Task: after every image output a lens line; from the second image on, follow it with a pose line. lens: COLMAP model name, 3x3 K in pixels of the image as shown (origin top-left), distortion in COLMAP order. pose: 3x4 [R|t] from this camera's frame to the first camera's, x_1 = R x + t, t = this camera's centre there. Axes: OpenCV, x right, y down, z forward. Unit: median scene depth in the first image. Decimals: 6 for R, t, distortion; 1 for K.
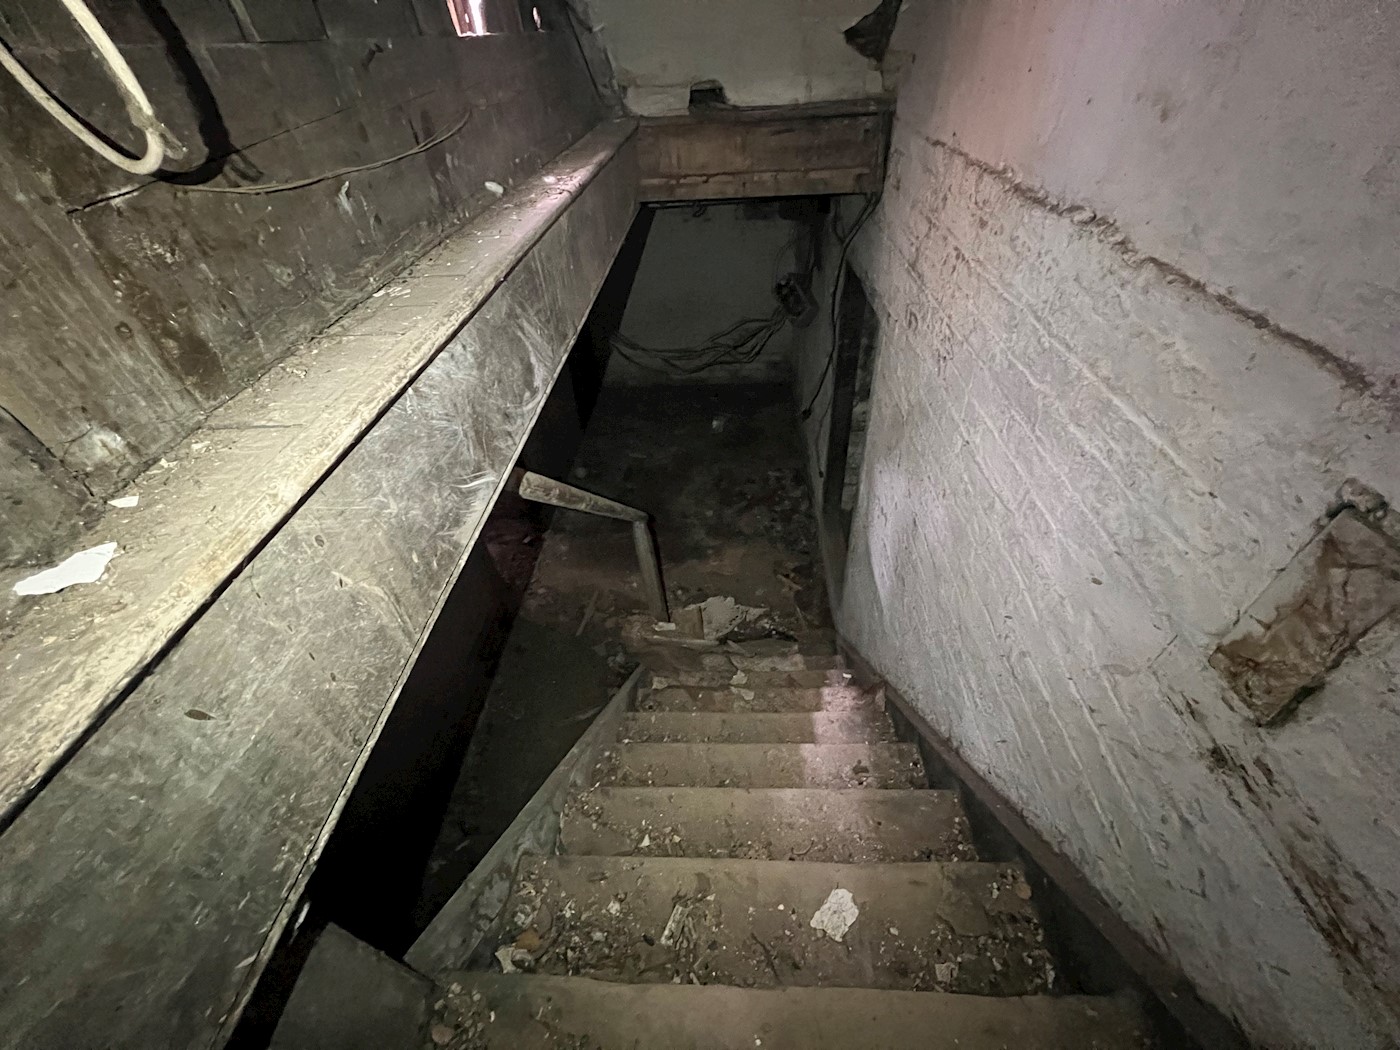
lens RADIAL K [[560.8, 0, 701.5], [0, 560.8, 524.3], [0, 0, 1]] dist [-0.001455, 0.000292]
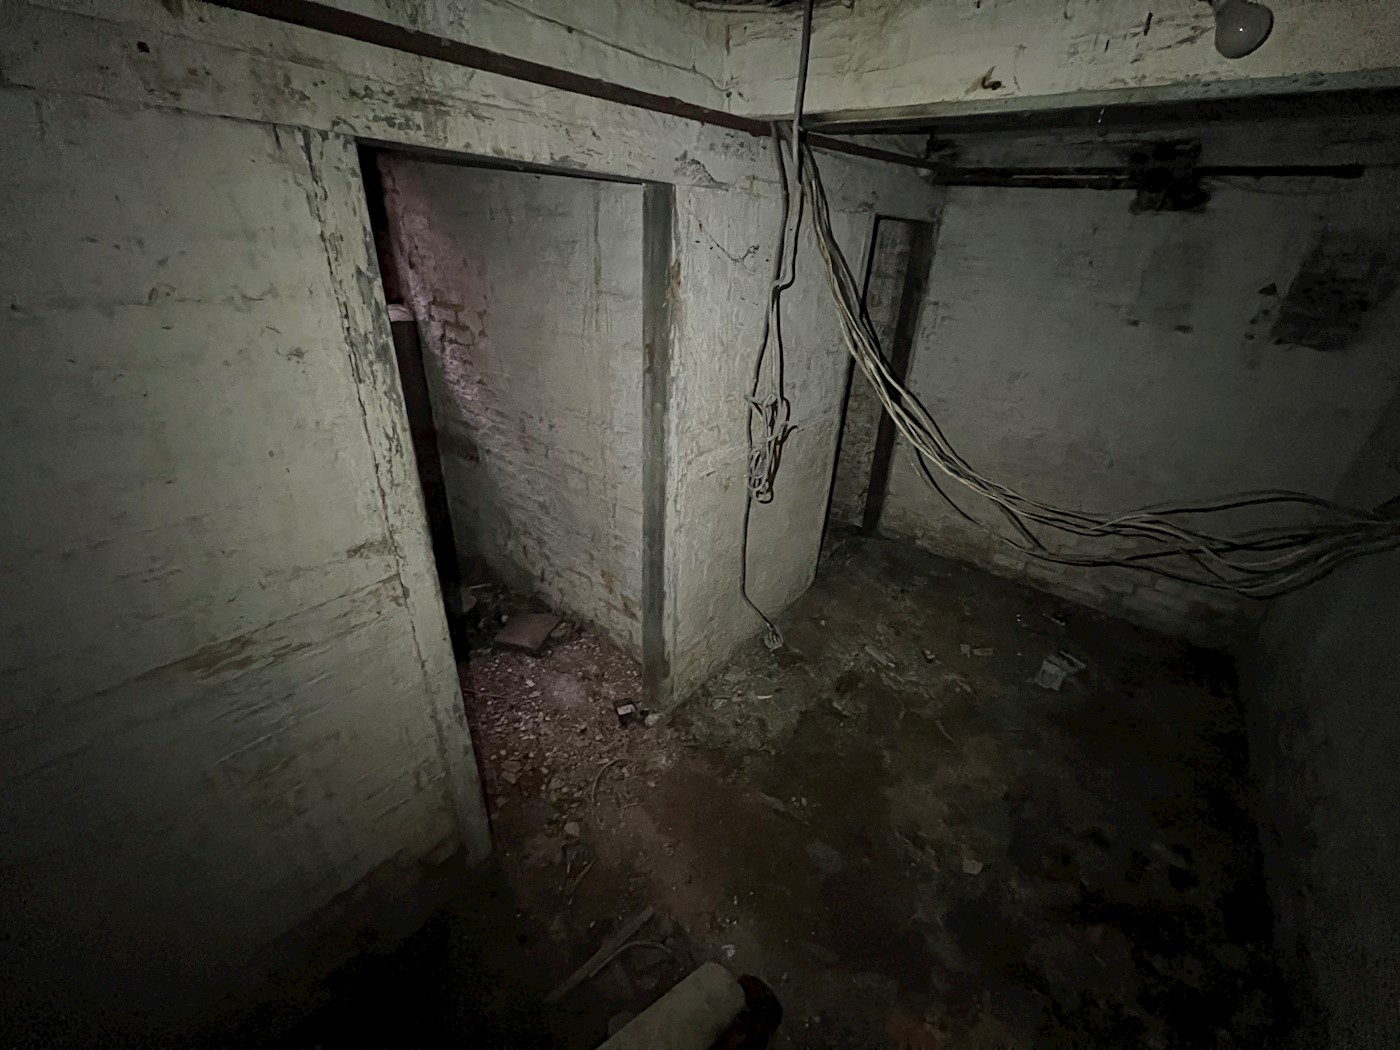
lens RADIAL K [[560.8, 0, 699.4], [0, 560.8, 523.9], [0, 0, 1]] dist [-0.001455, 0.000292]
pose [[0.806296, 0.357568, -0.471202, -0.045945], [-0.459855, 0.879968, -0.119122, -0.103688], [0.372048, 0.312733, 0.873944, 0.455035]]
